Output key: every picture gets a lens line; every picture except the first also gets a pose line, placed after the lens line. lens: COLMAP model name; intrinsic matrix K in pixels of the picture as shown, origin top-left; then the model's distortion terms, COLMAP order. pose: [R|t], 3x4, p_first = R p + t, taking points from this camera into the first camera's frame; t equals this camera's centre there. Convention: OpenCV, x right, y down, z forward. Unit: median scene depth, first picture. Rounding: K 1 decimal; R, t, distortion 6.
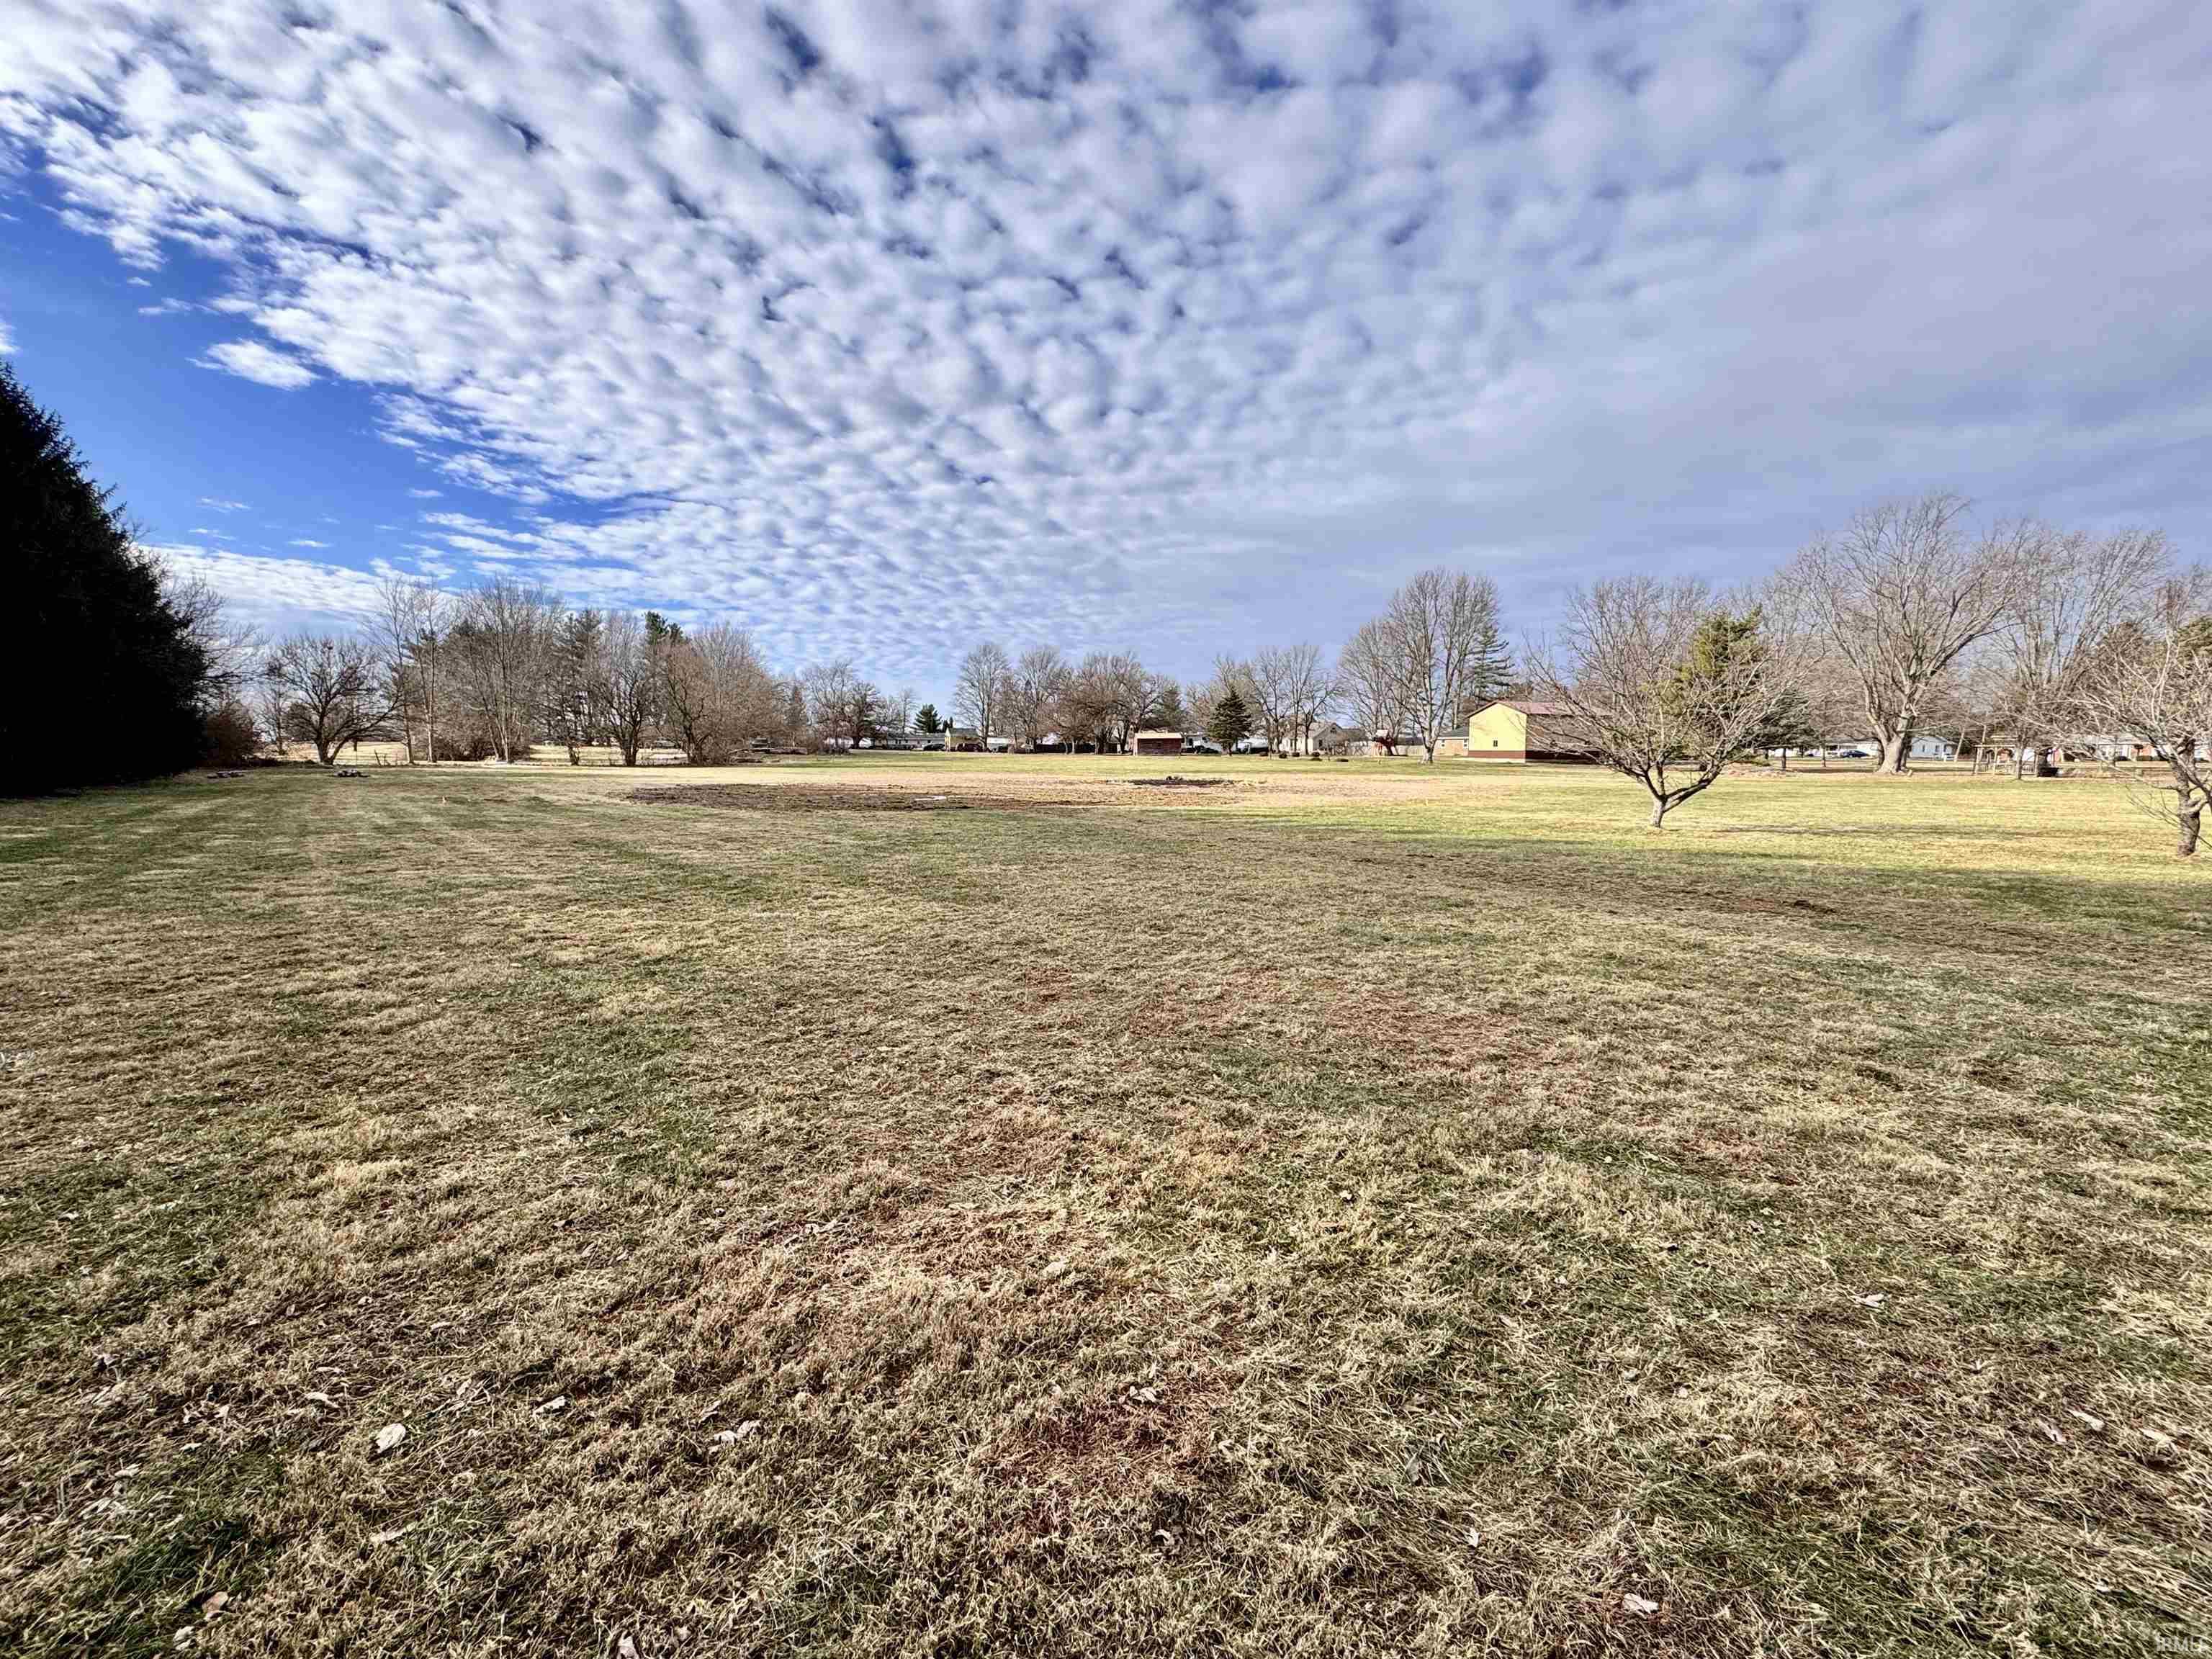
lens RADIAL K [[885.5, 0, 1106.0], [0, 885.5, 829.5], [0, 0, 1]] dist [0.000644, -0.000394]
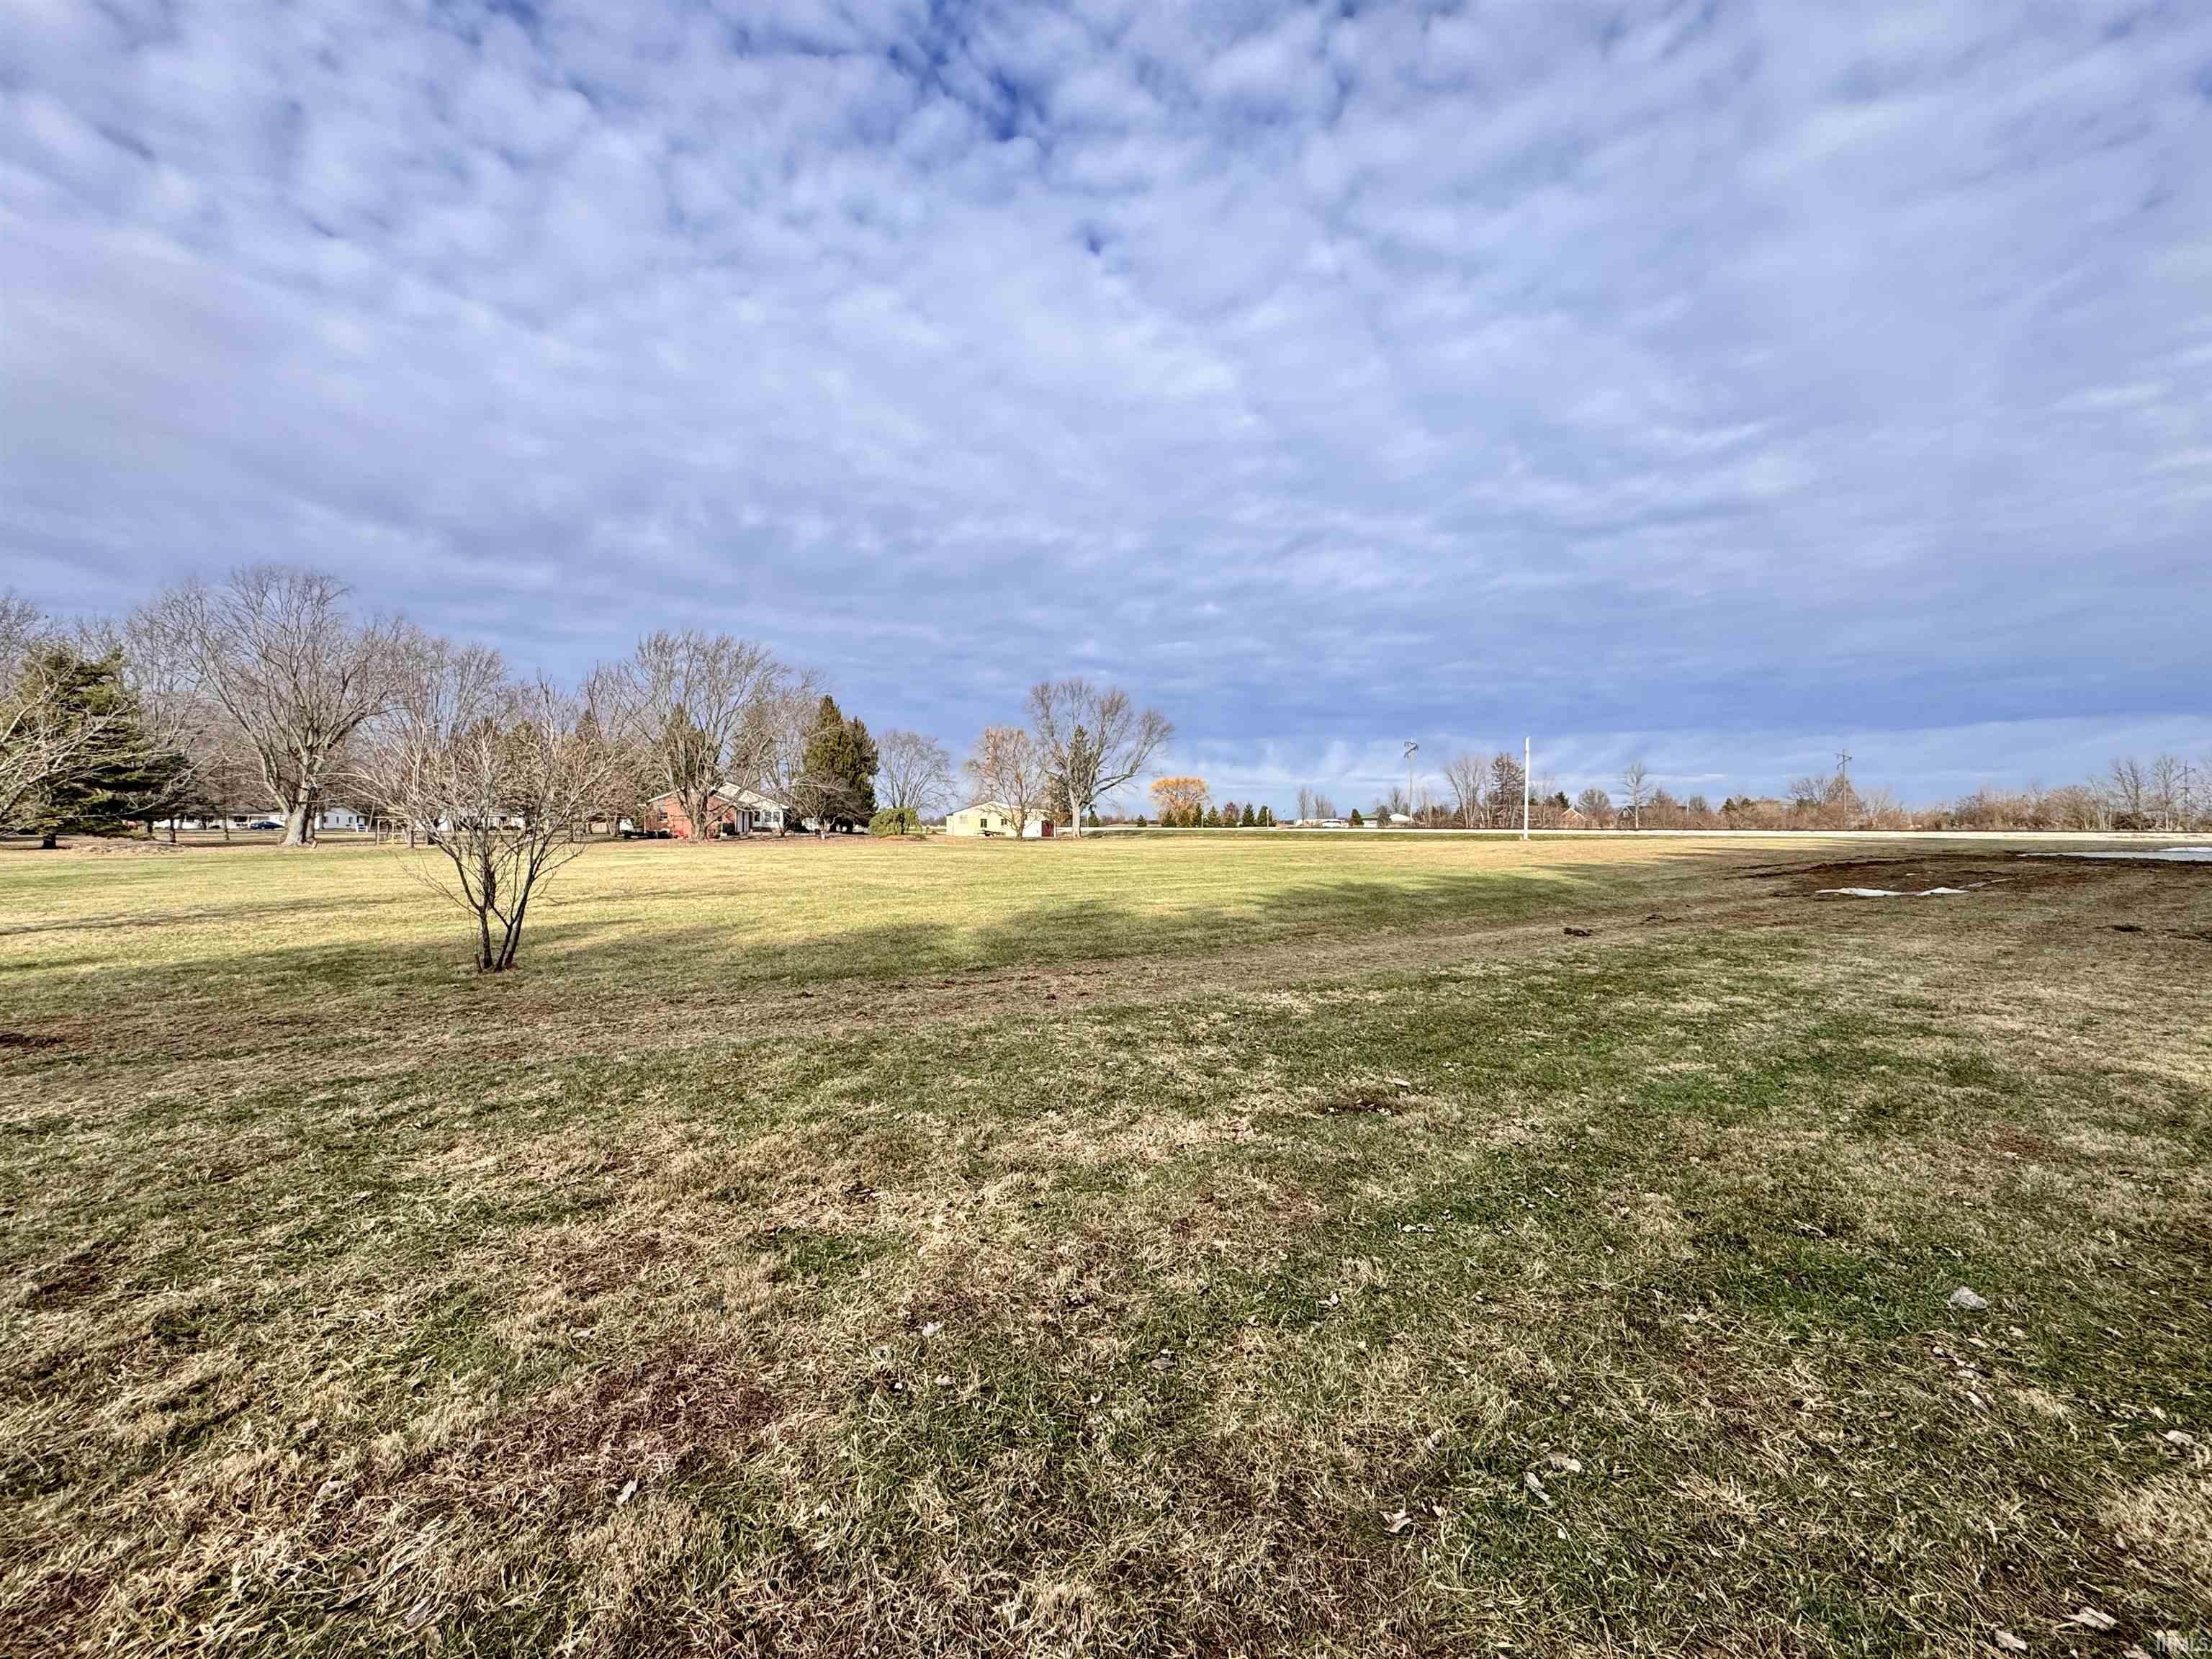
lens RADIAL K [[885.3, 0, 1105.9], [0, 885.3, 816.2], [0, 0, 1]] dist [0.000442, 0.000373]
pose [[0.119845, 0.004533, 0.992782, 0.012634], [0.089752, 0.995845, -0.015382, -0.000288], [-0.988727, 0.090947, 0.118940, 0.002079]]
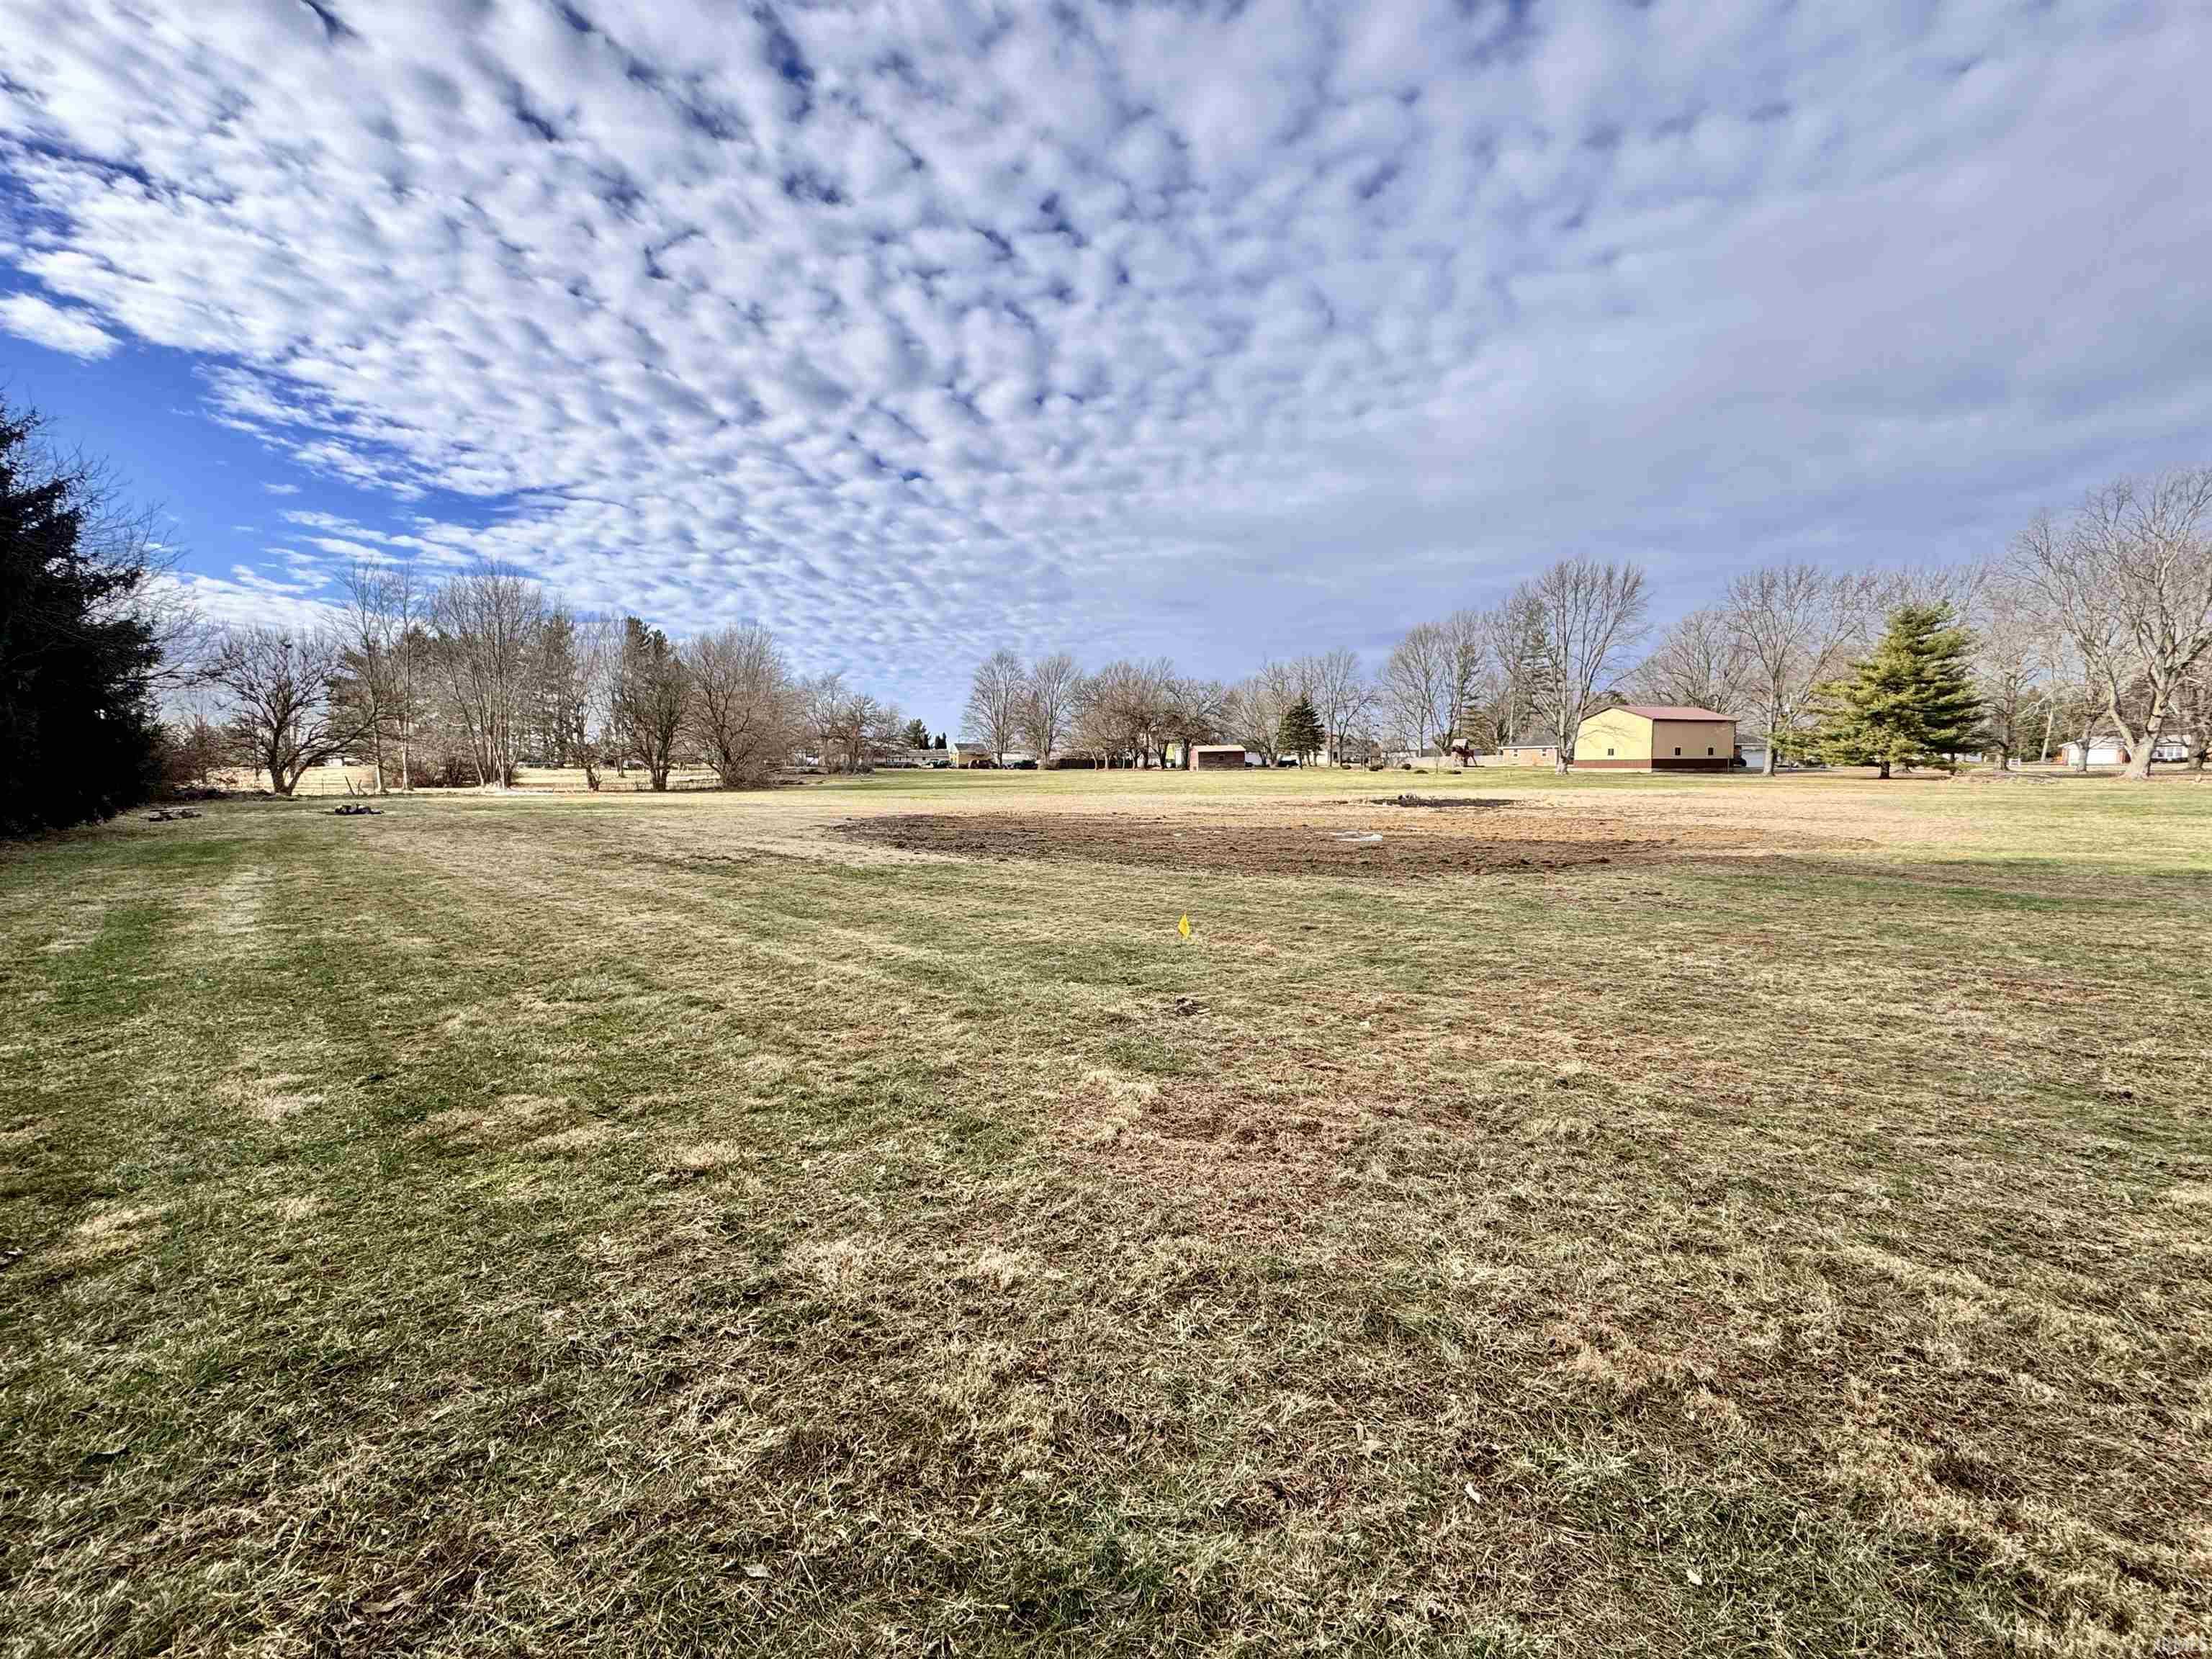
lens RADIAL K [[885.5, 0, 1106.0], [0, 885.5, 829.5], [0, 0, 1]] dist [0.000644, -0.000394]
pose [[0.997818, -0.017916, 0.063552, -0.002491], [0.019021, 0.999678, -0.016819, -0.010386], [-0.063230, 0.017991, 0.997837, 0.115007]]
